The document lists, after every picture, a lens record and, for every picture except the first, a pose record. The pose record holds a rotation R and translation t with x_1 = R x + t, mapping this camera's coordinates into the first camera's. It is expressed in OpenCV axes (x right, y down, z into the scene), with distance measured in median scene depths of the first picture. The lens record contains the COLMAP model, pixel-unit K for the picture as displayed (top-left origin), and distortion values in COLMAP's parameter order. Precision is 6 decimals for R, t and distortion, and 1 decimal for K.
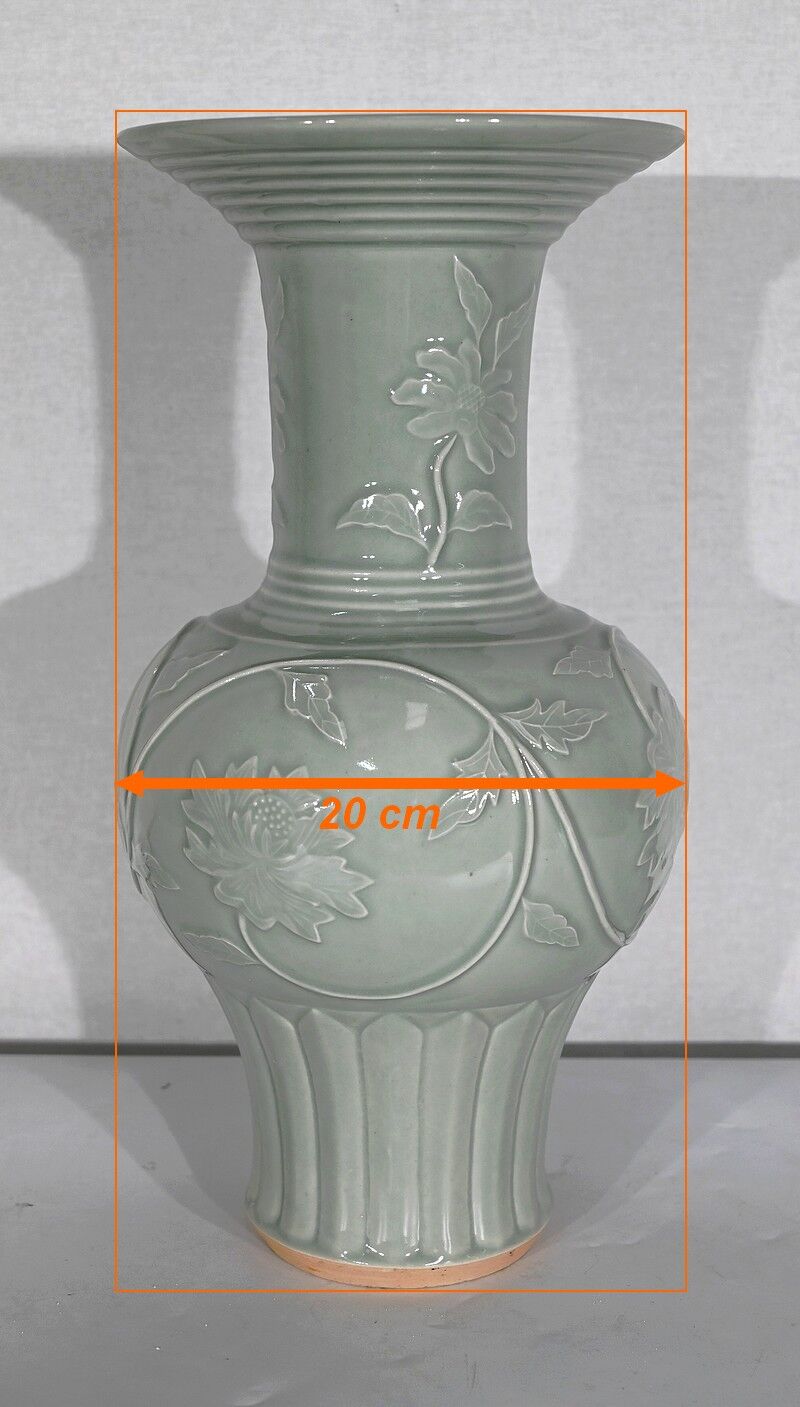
lens RADIAL K [[2165.9, 0, 374.1], [0, 2165.9, 710.4], [0, 0, 1]] dist [0.039398, 0.000000]
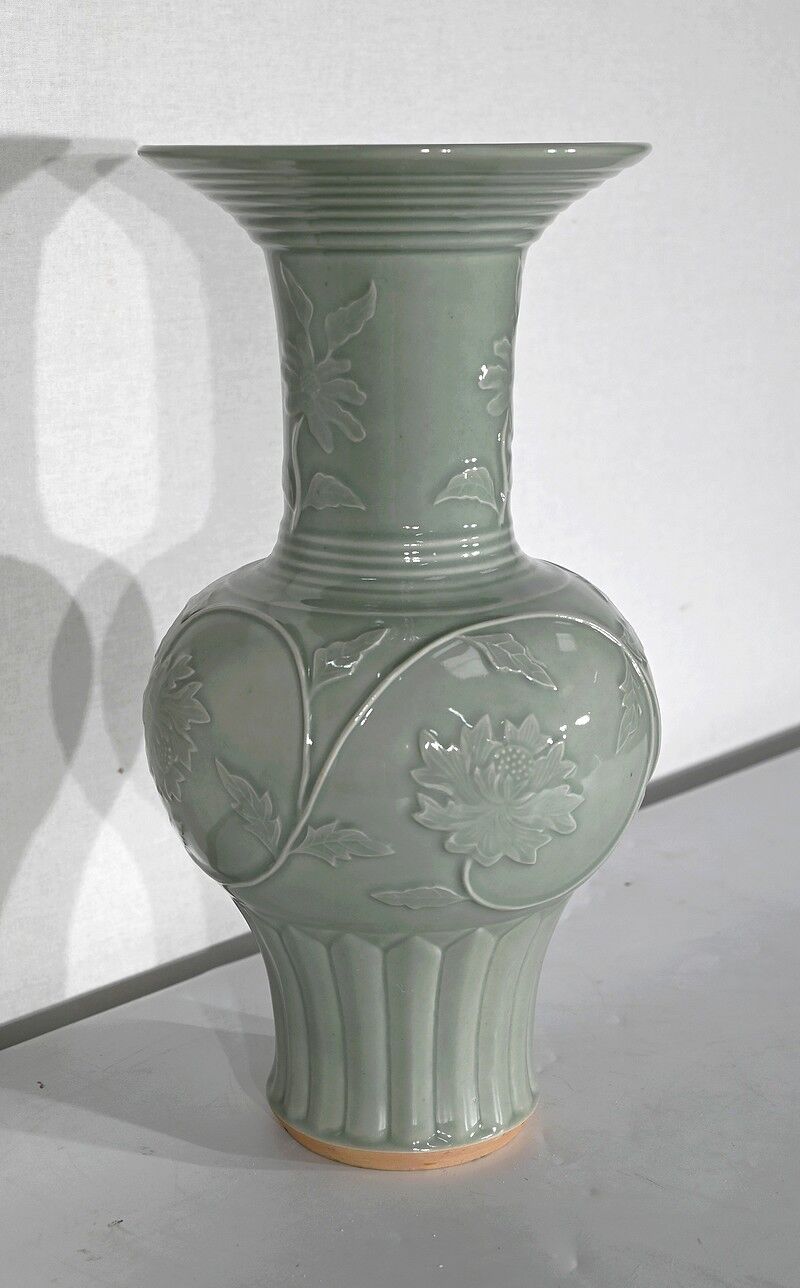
lens RADIAL K [[2108.4, 0, 409.6], [0, 2108.4, 671.9], [0, 0, 1]] dist [0.007629, 0.000000]
pose [[0.681640, -0.180889, 0.708976, -0.806585], [0.147141, 0.983052, 0.109350, -0.119064], [-0.716740, 0.029782, 0.696704, 0.255423]]
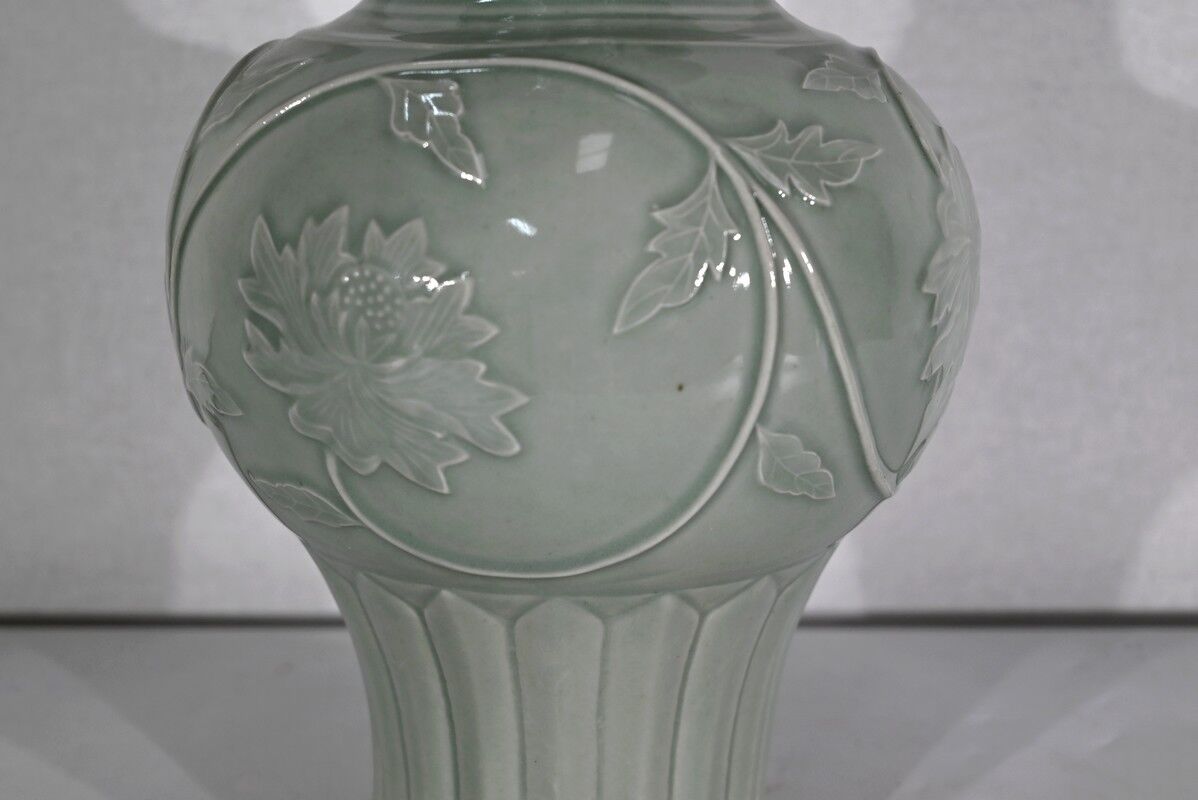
lens RADIAL K [[1778.8, 0, 603.6], [0, 1778.8, 402.2], [0, 0, 1]] dist [-0.010743, 0.000000]
pose [[0.999640, -0.000309, 0.026825, 0.007312], [-0.001215, 0.998385, 0.056791, 0.046840], [-0.026799, -0.056803, 0.998026, 0.444347]]
